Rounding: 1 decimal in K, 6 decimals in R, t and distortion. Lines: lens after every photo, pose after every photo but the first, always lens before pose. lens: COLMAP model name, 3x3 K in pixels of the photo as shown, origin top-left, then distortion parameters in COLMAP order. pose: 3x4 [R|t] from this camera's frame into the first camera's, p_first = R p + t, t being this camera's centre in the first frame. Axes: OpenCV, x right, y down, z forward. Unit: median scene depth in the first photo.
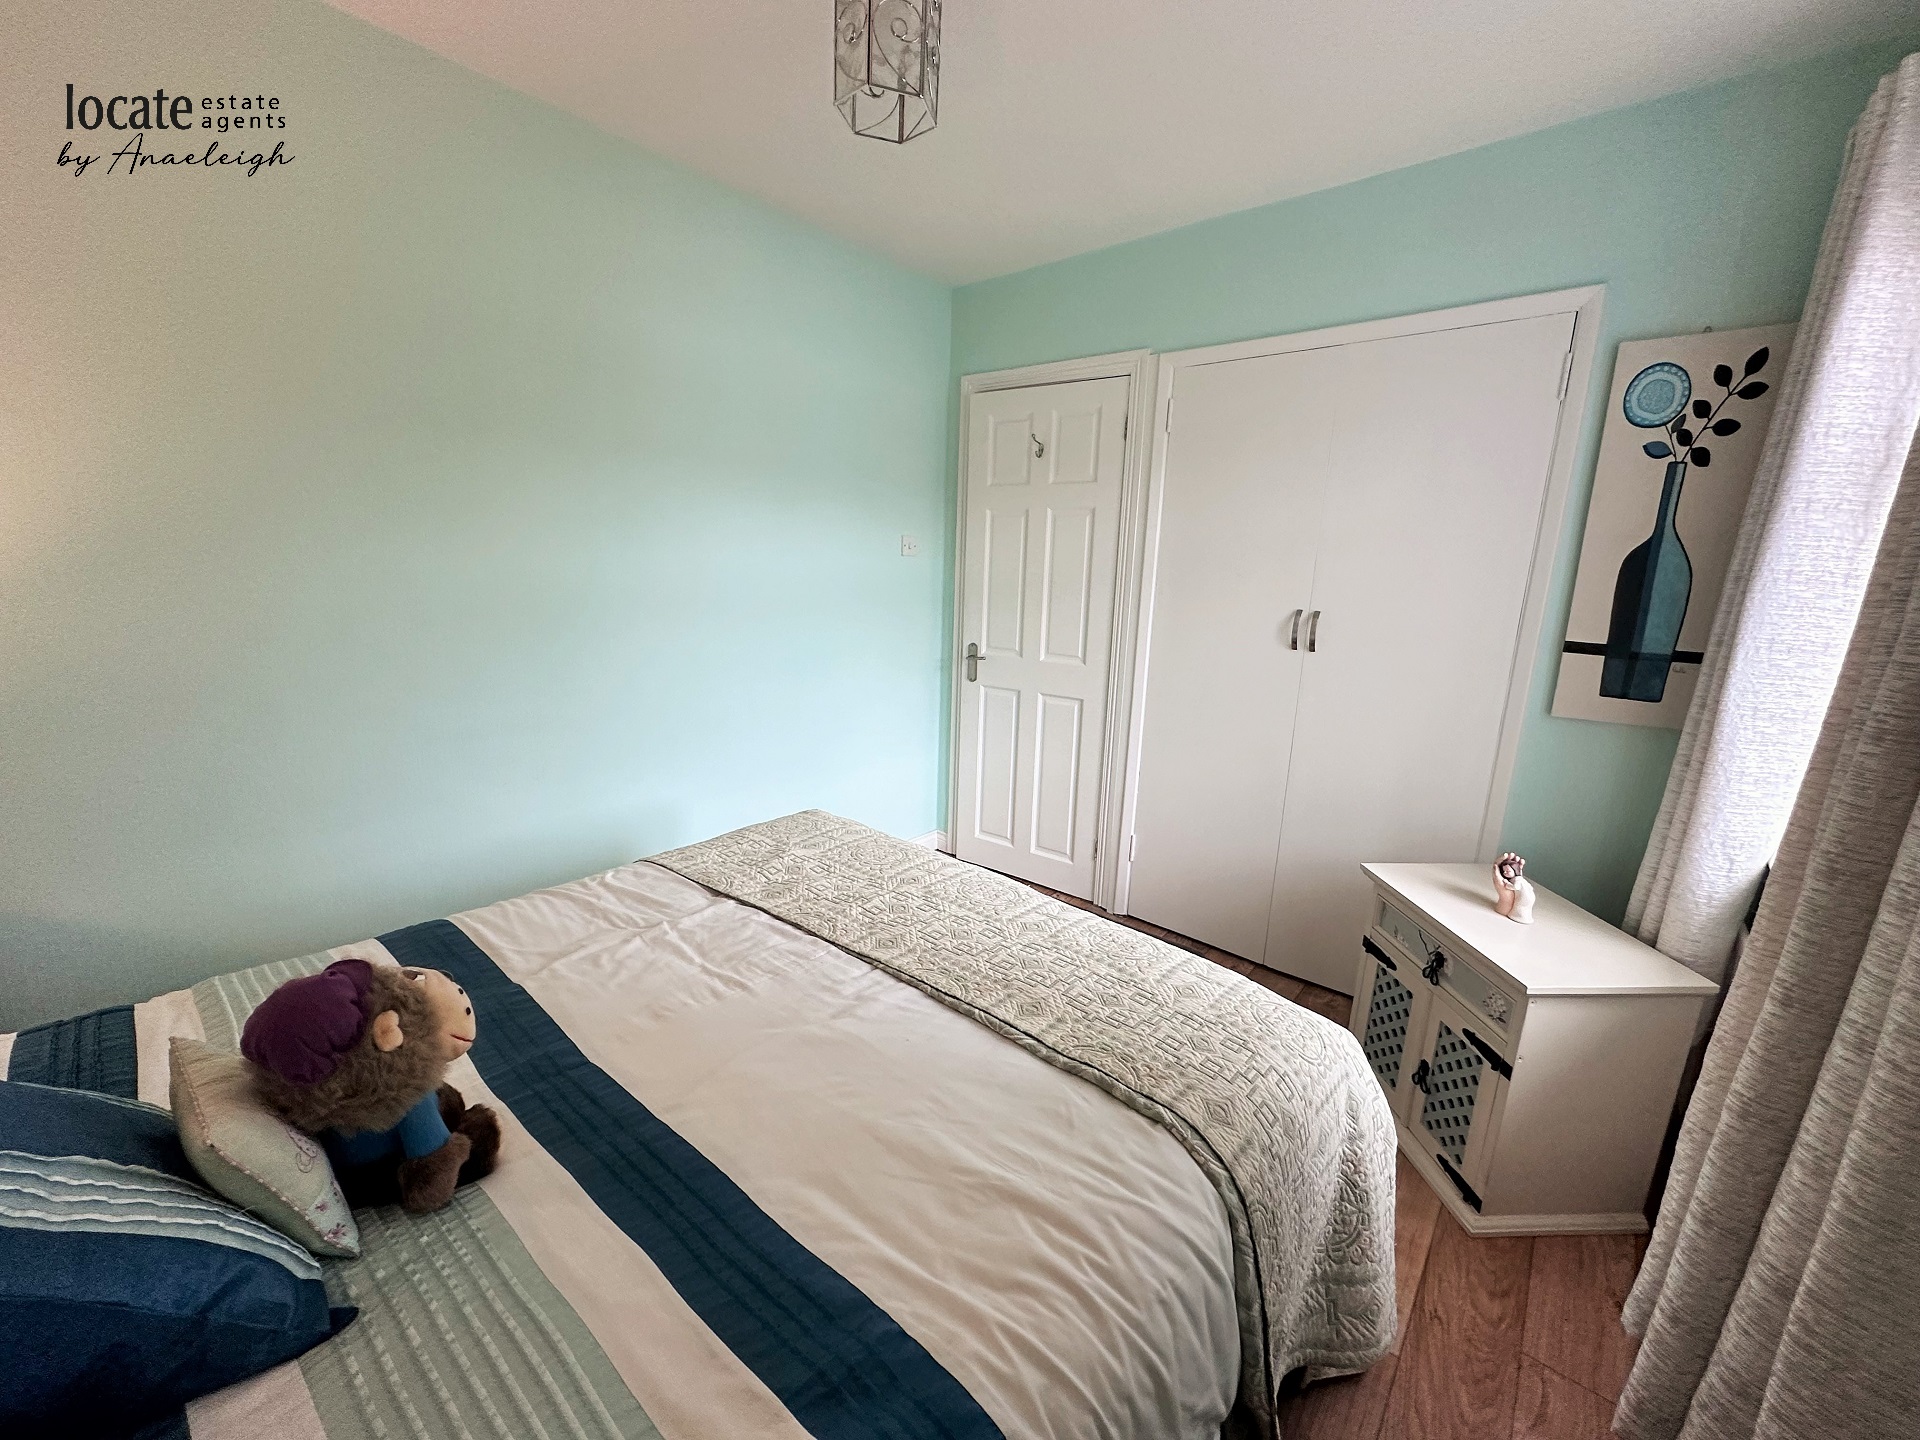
lens RADIAL K [[760.9, 0, 962.0], [0, 760.9, 721.6], [0, 0, 1]] dist [-0.002248, -0.000435]
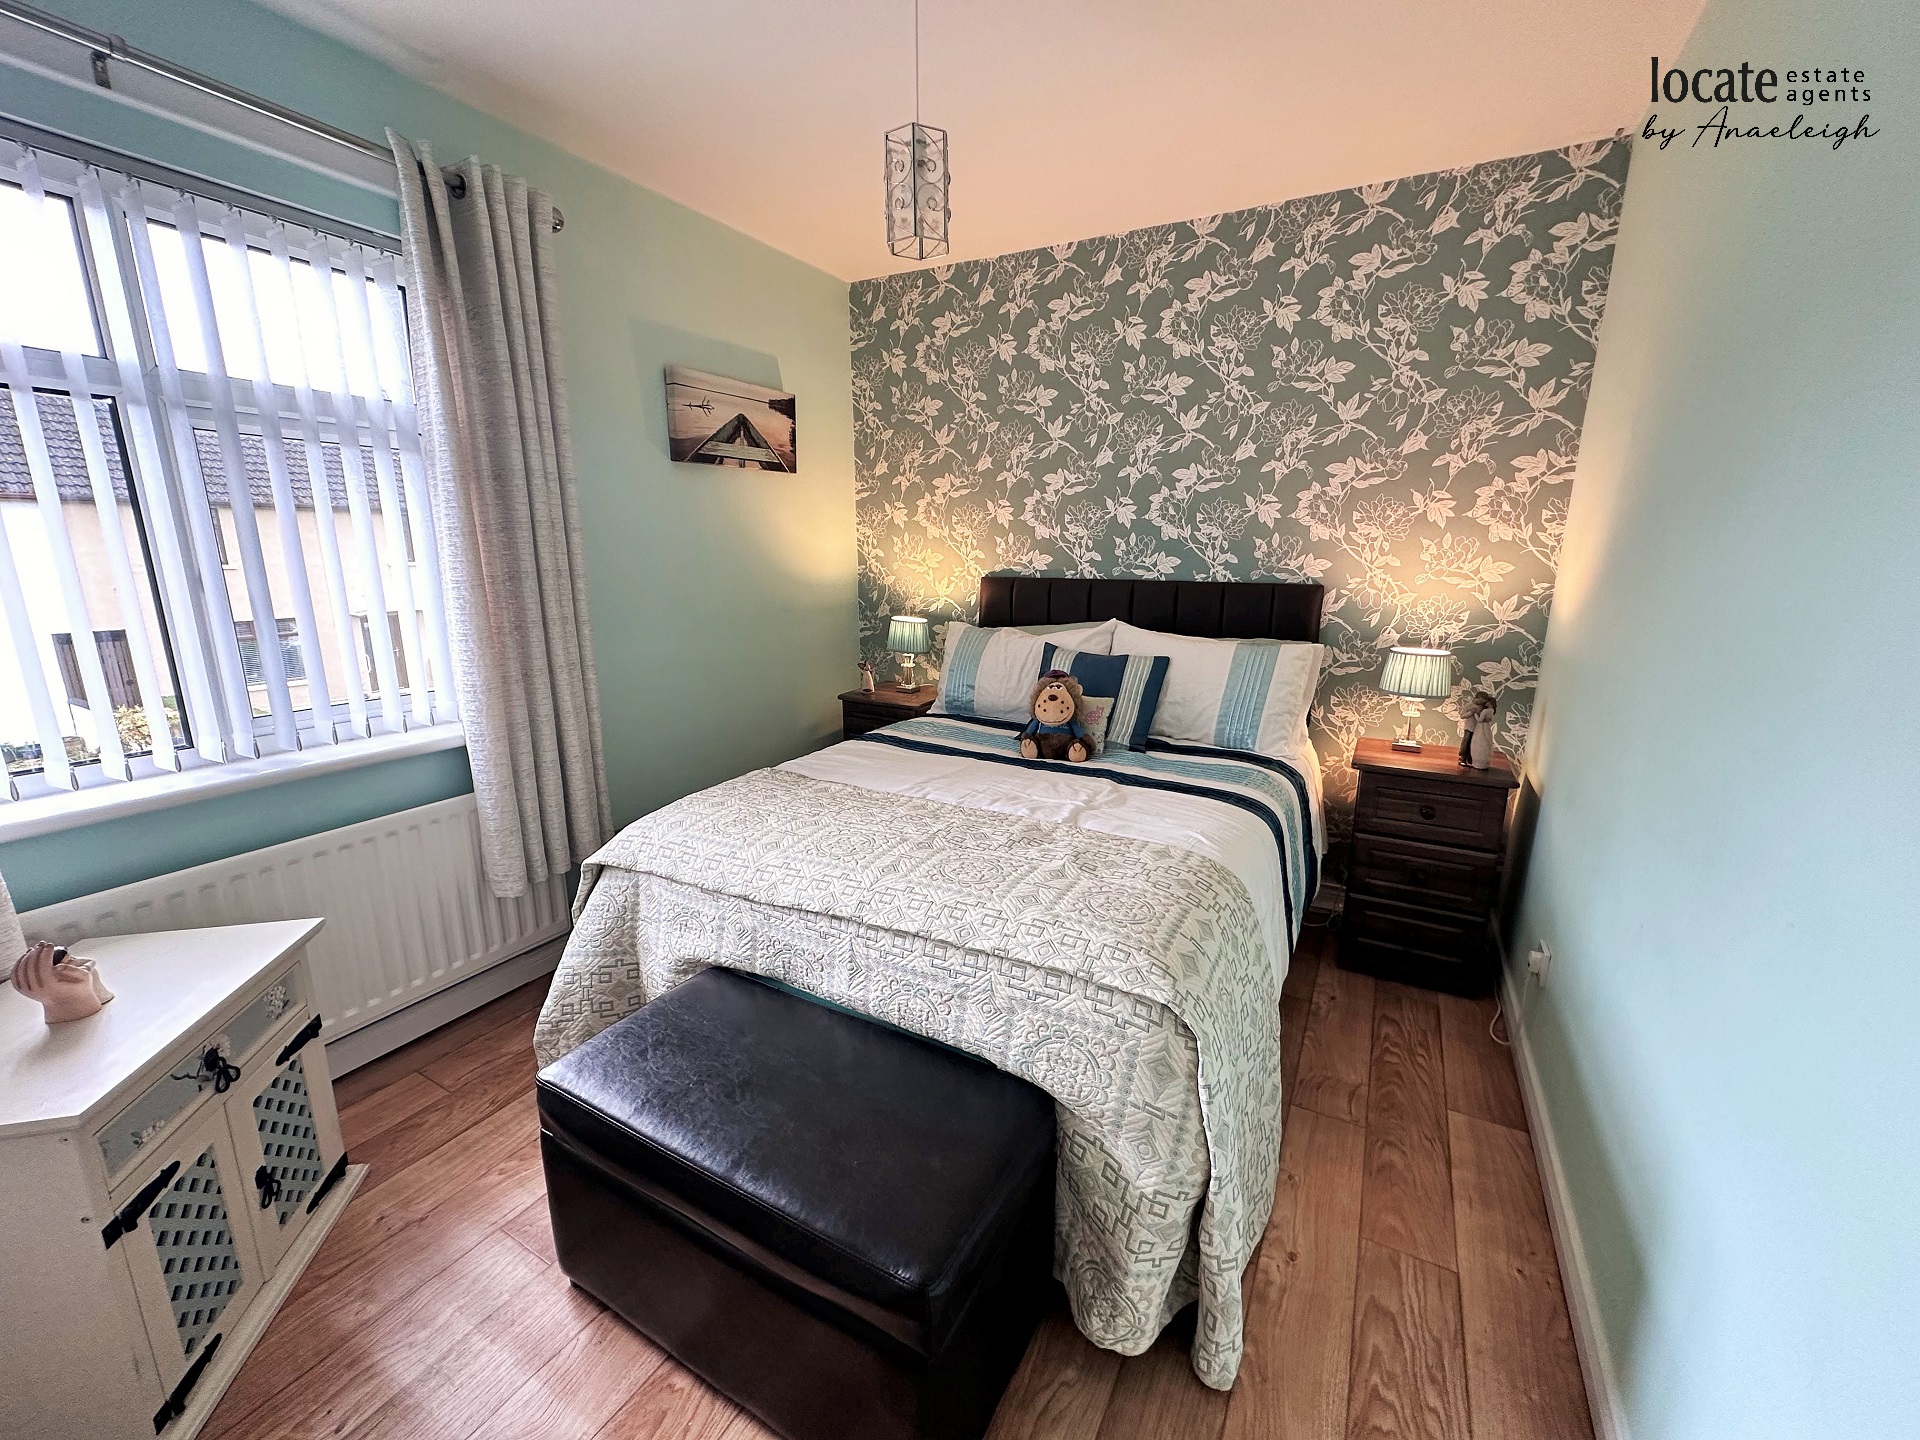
lens RADIAL K [[760.9, 0, 971.0], [0, 760.9, 716.4], [0, 0, 1]] dist [-0.002248, -0.000435]
pose [[-0.986665, 0.003325, -0.162730, 0.027640], [-0.068910, 0.897234, 0.436146, -0.434885], [0.147457, 0.441544, -0.885040, 1.969523]]
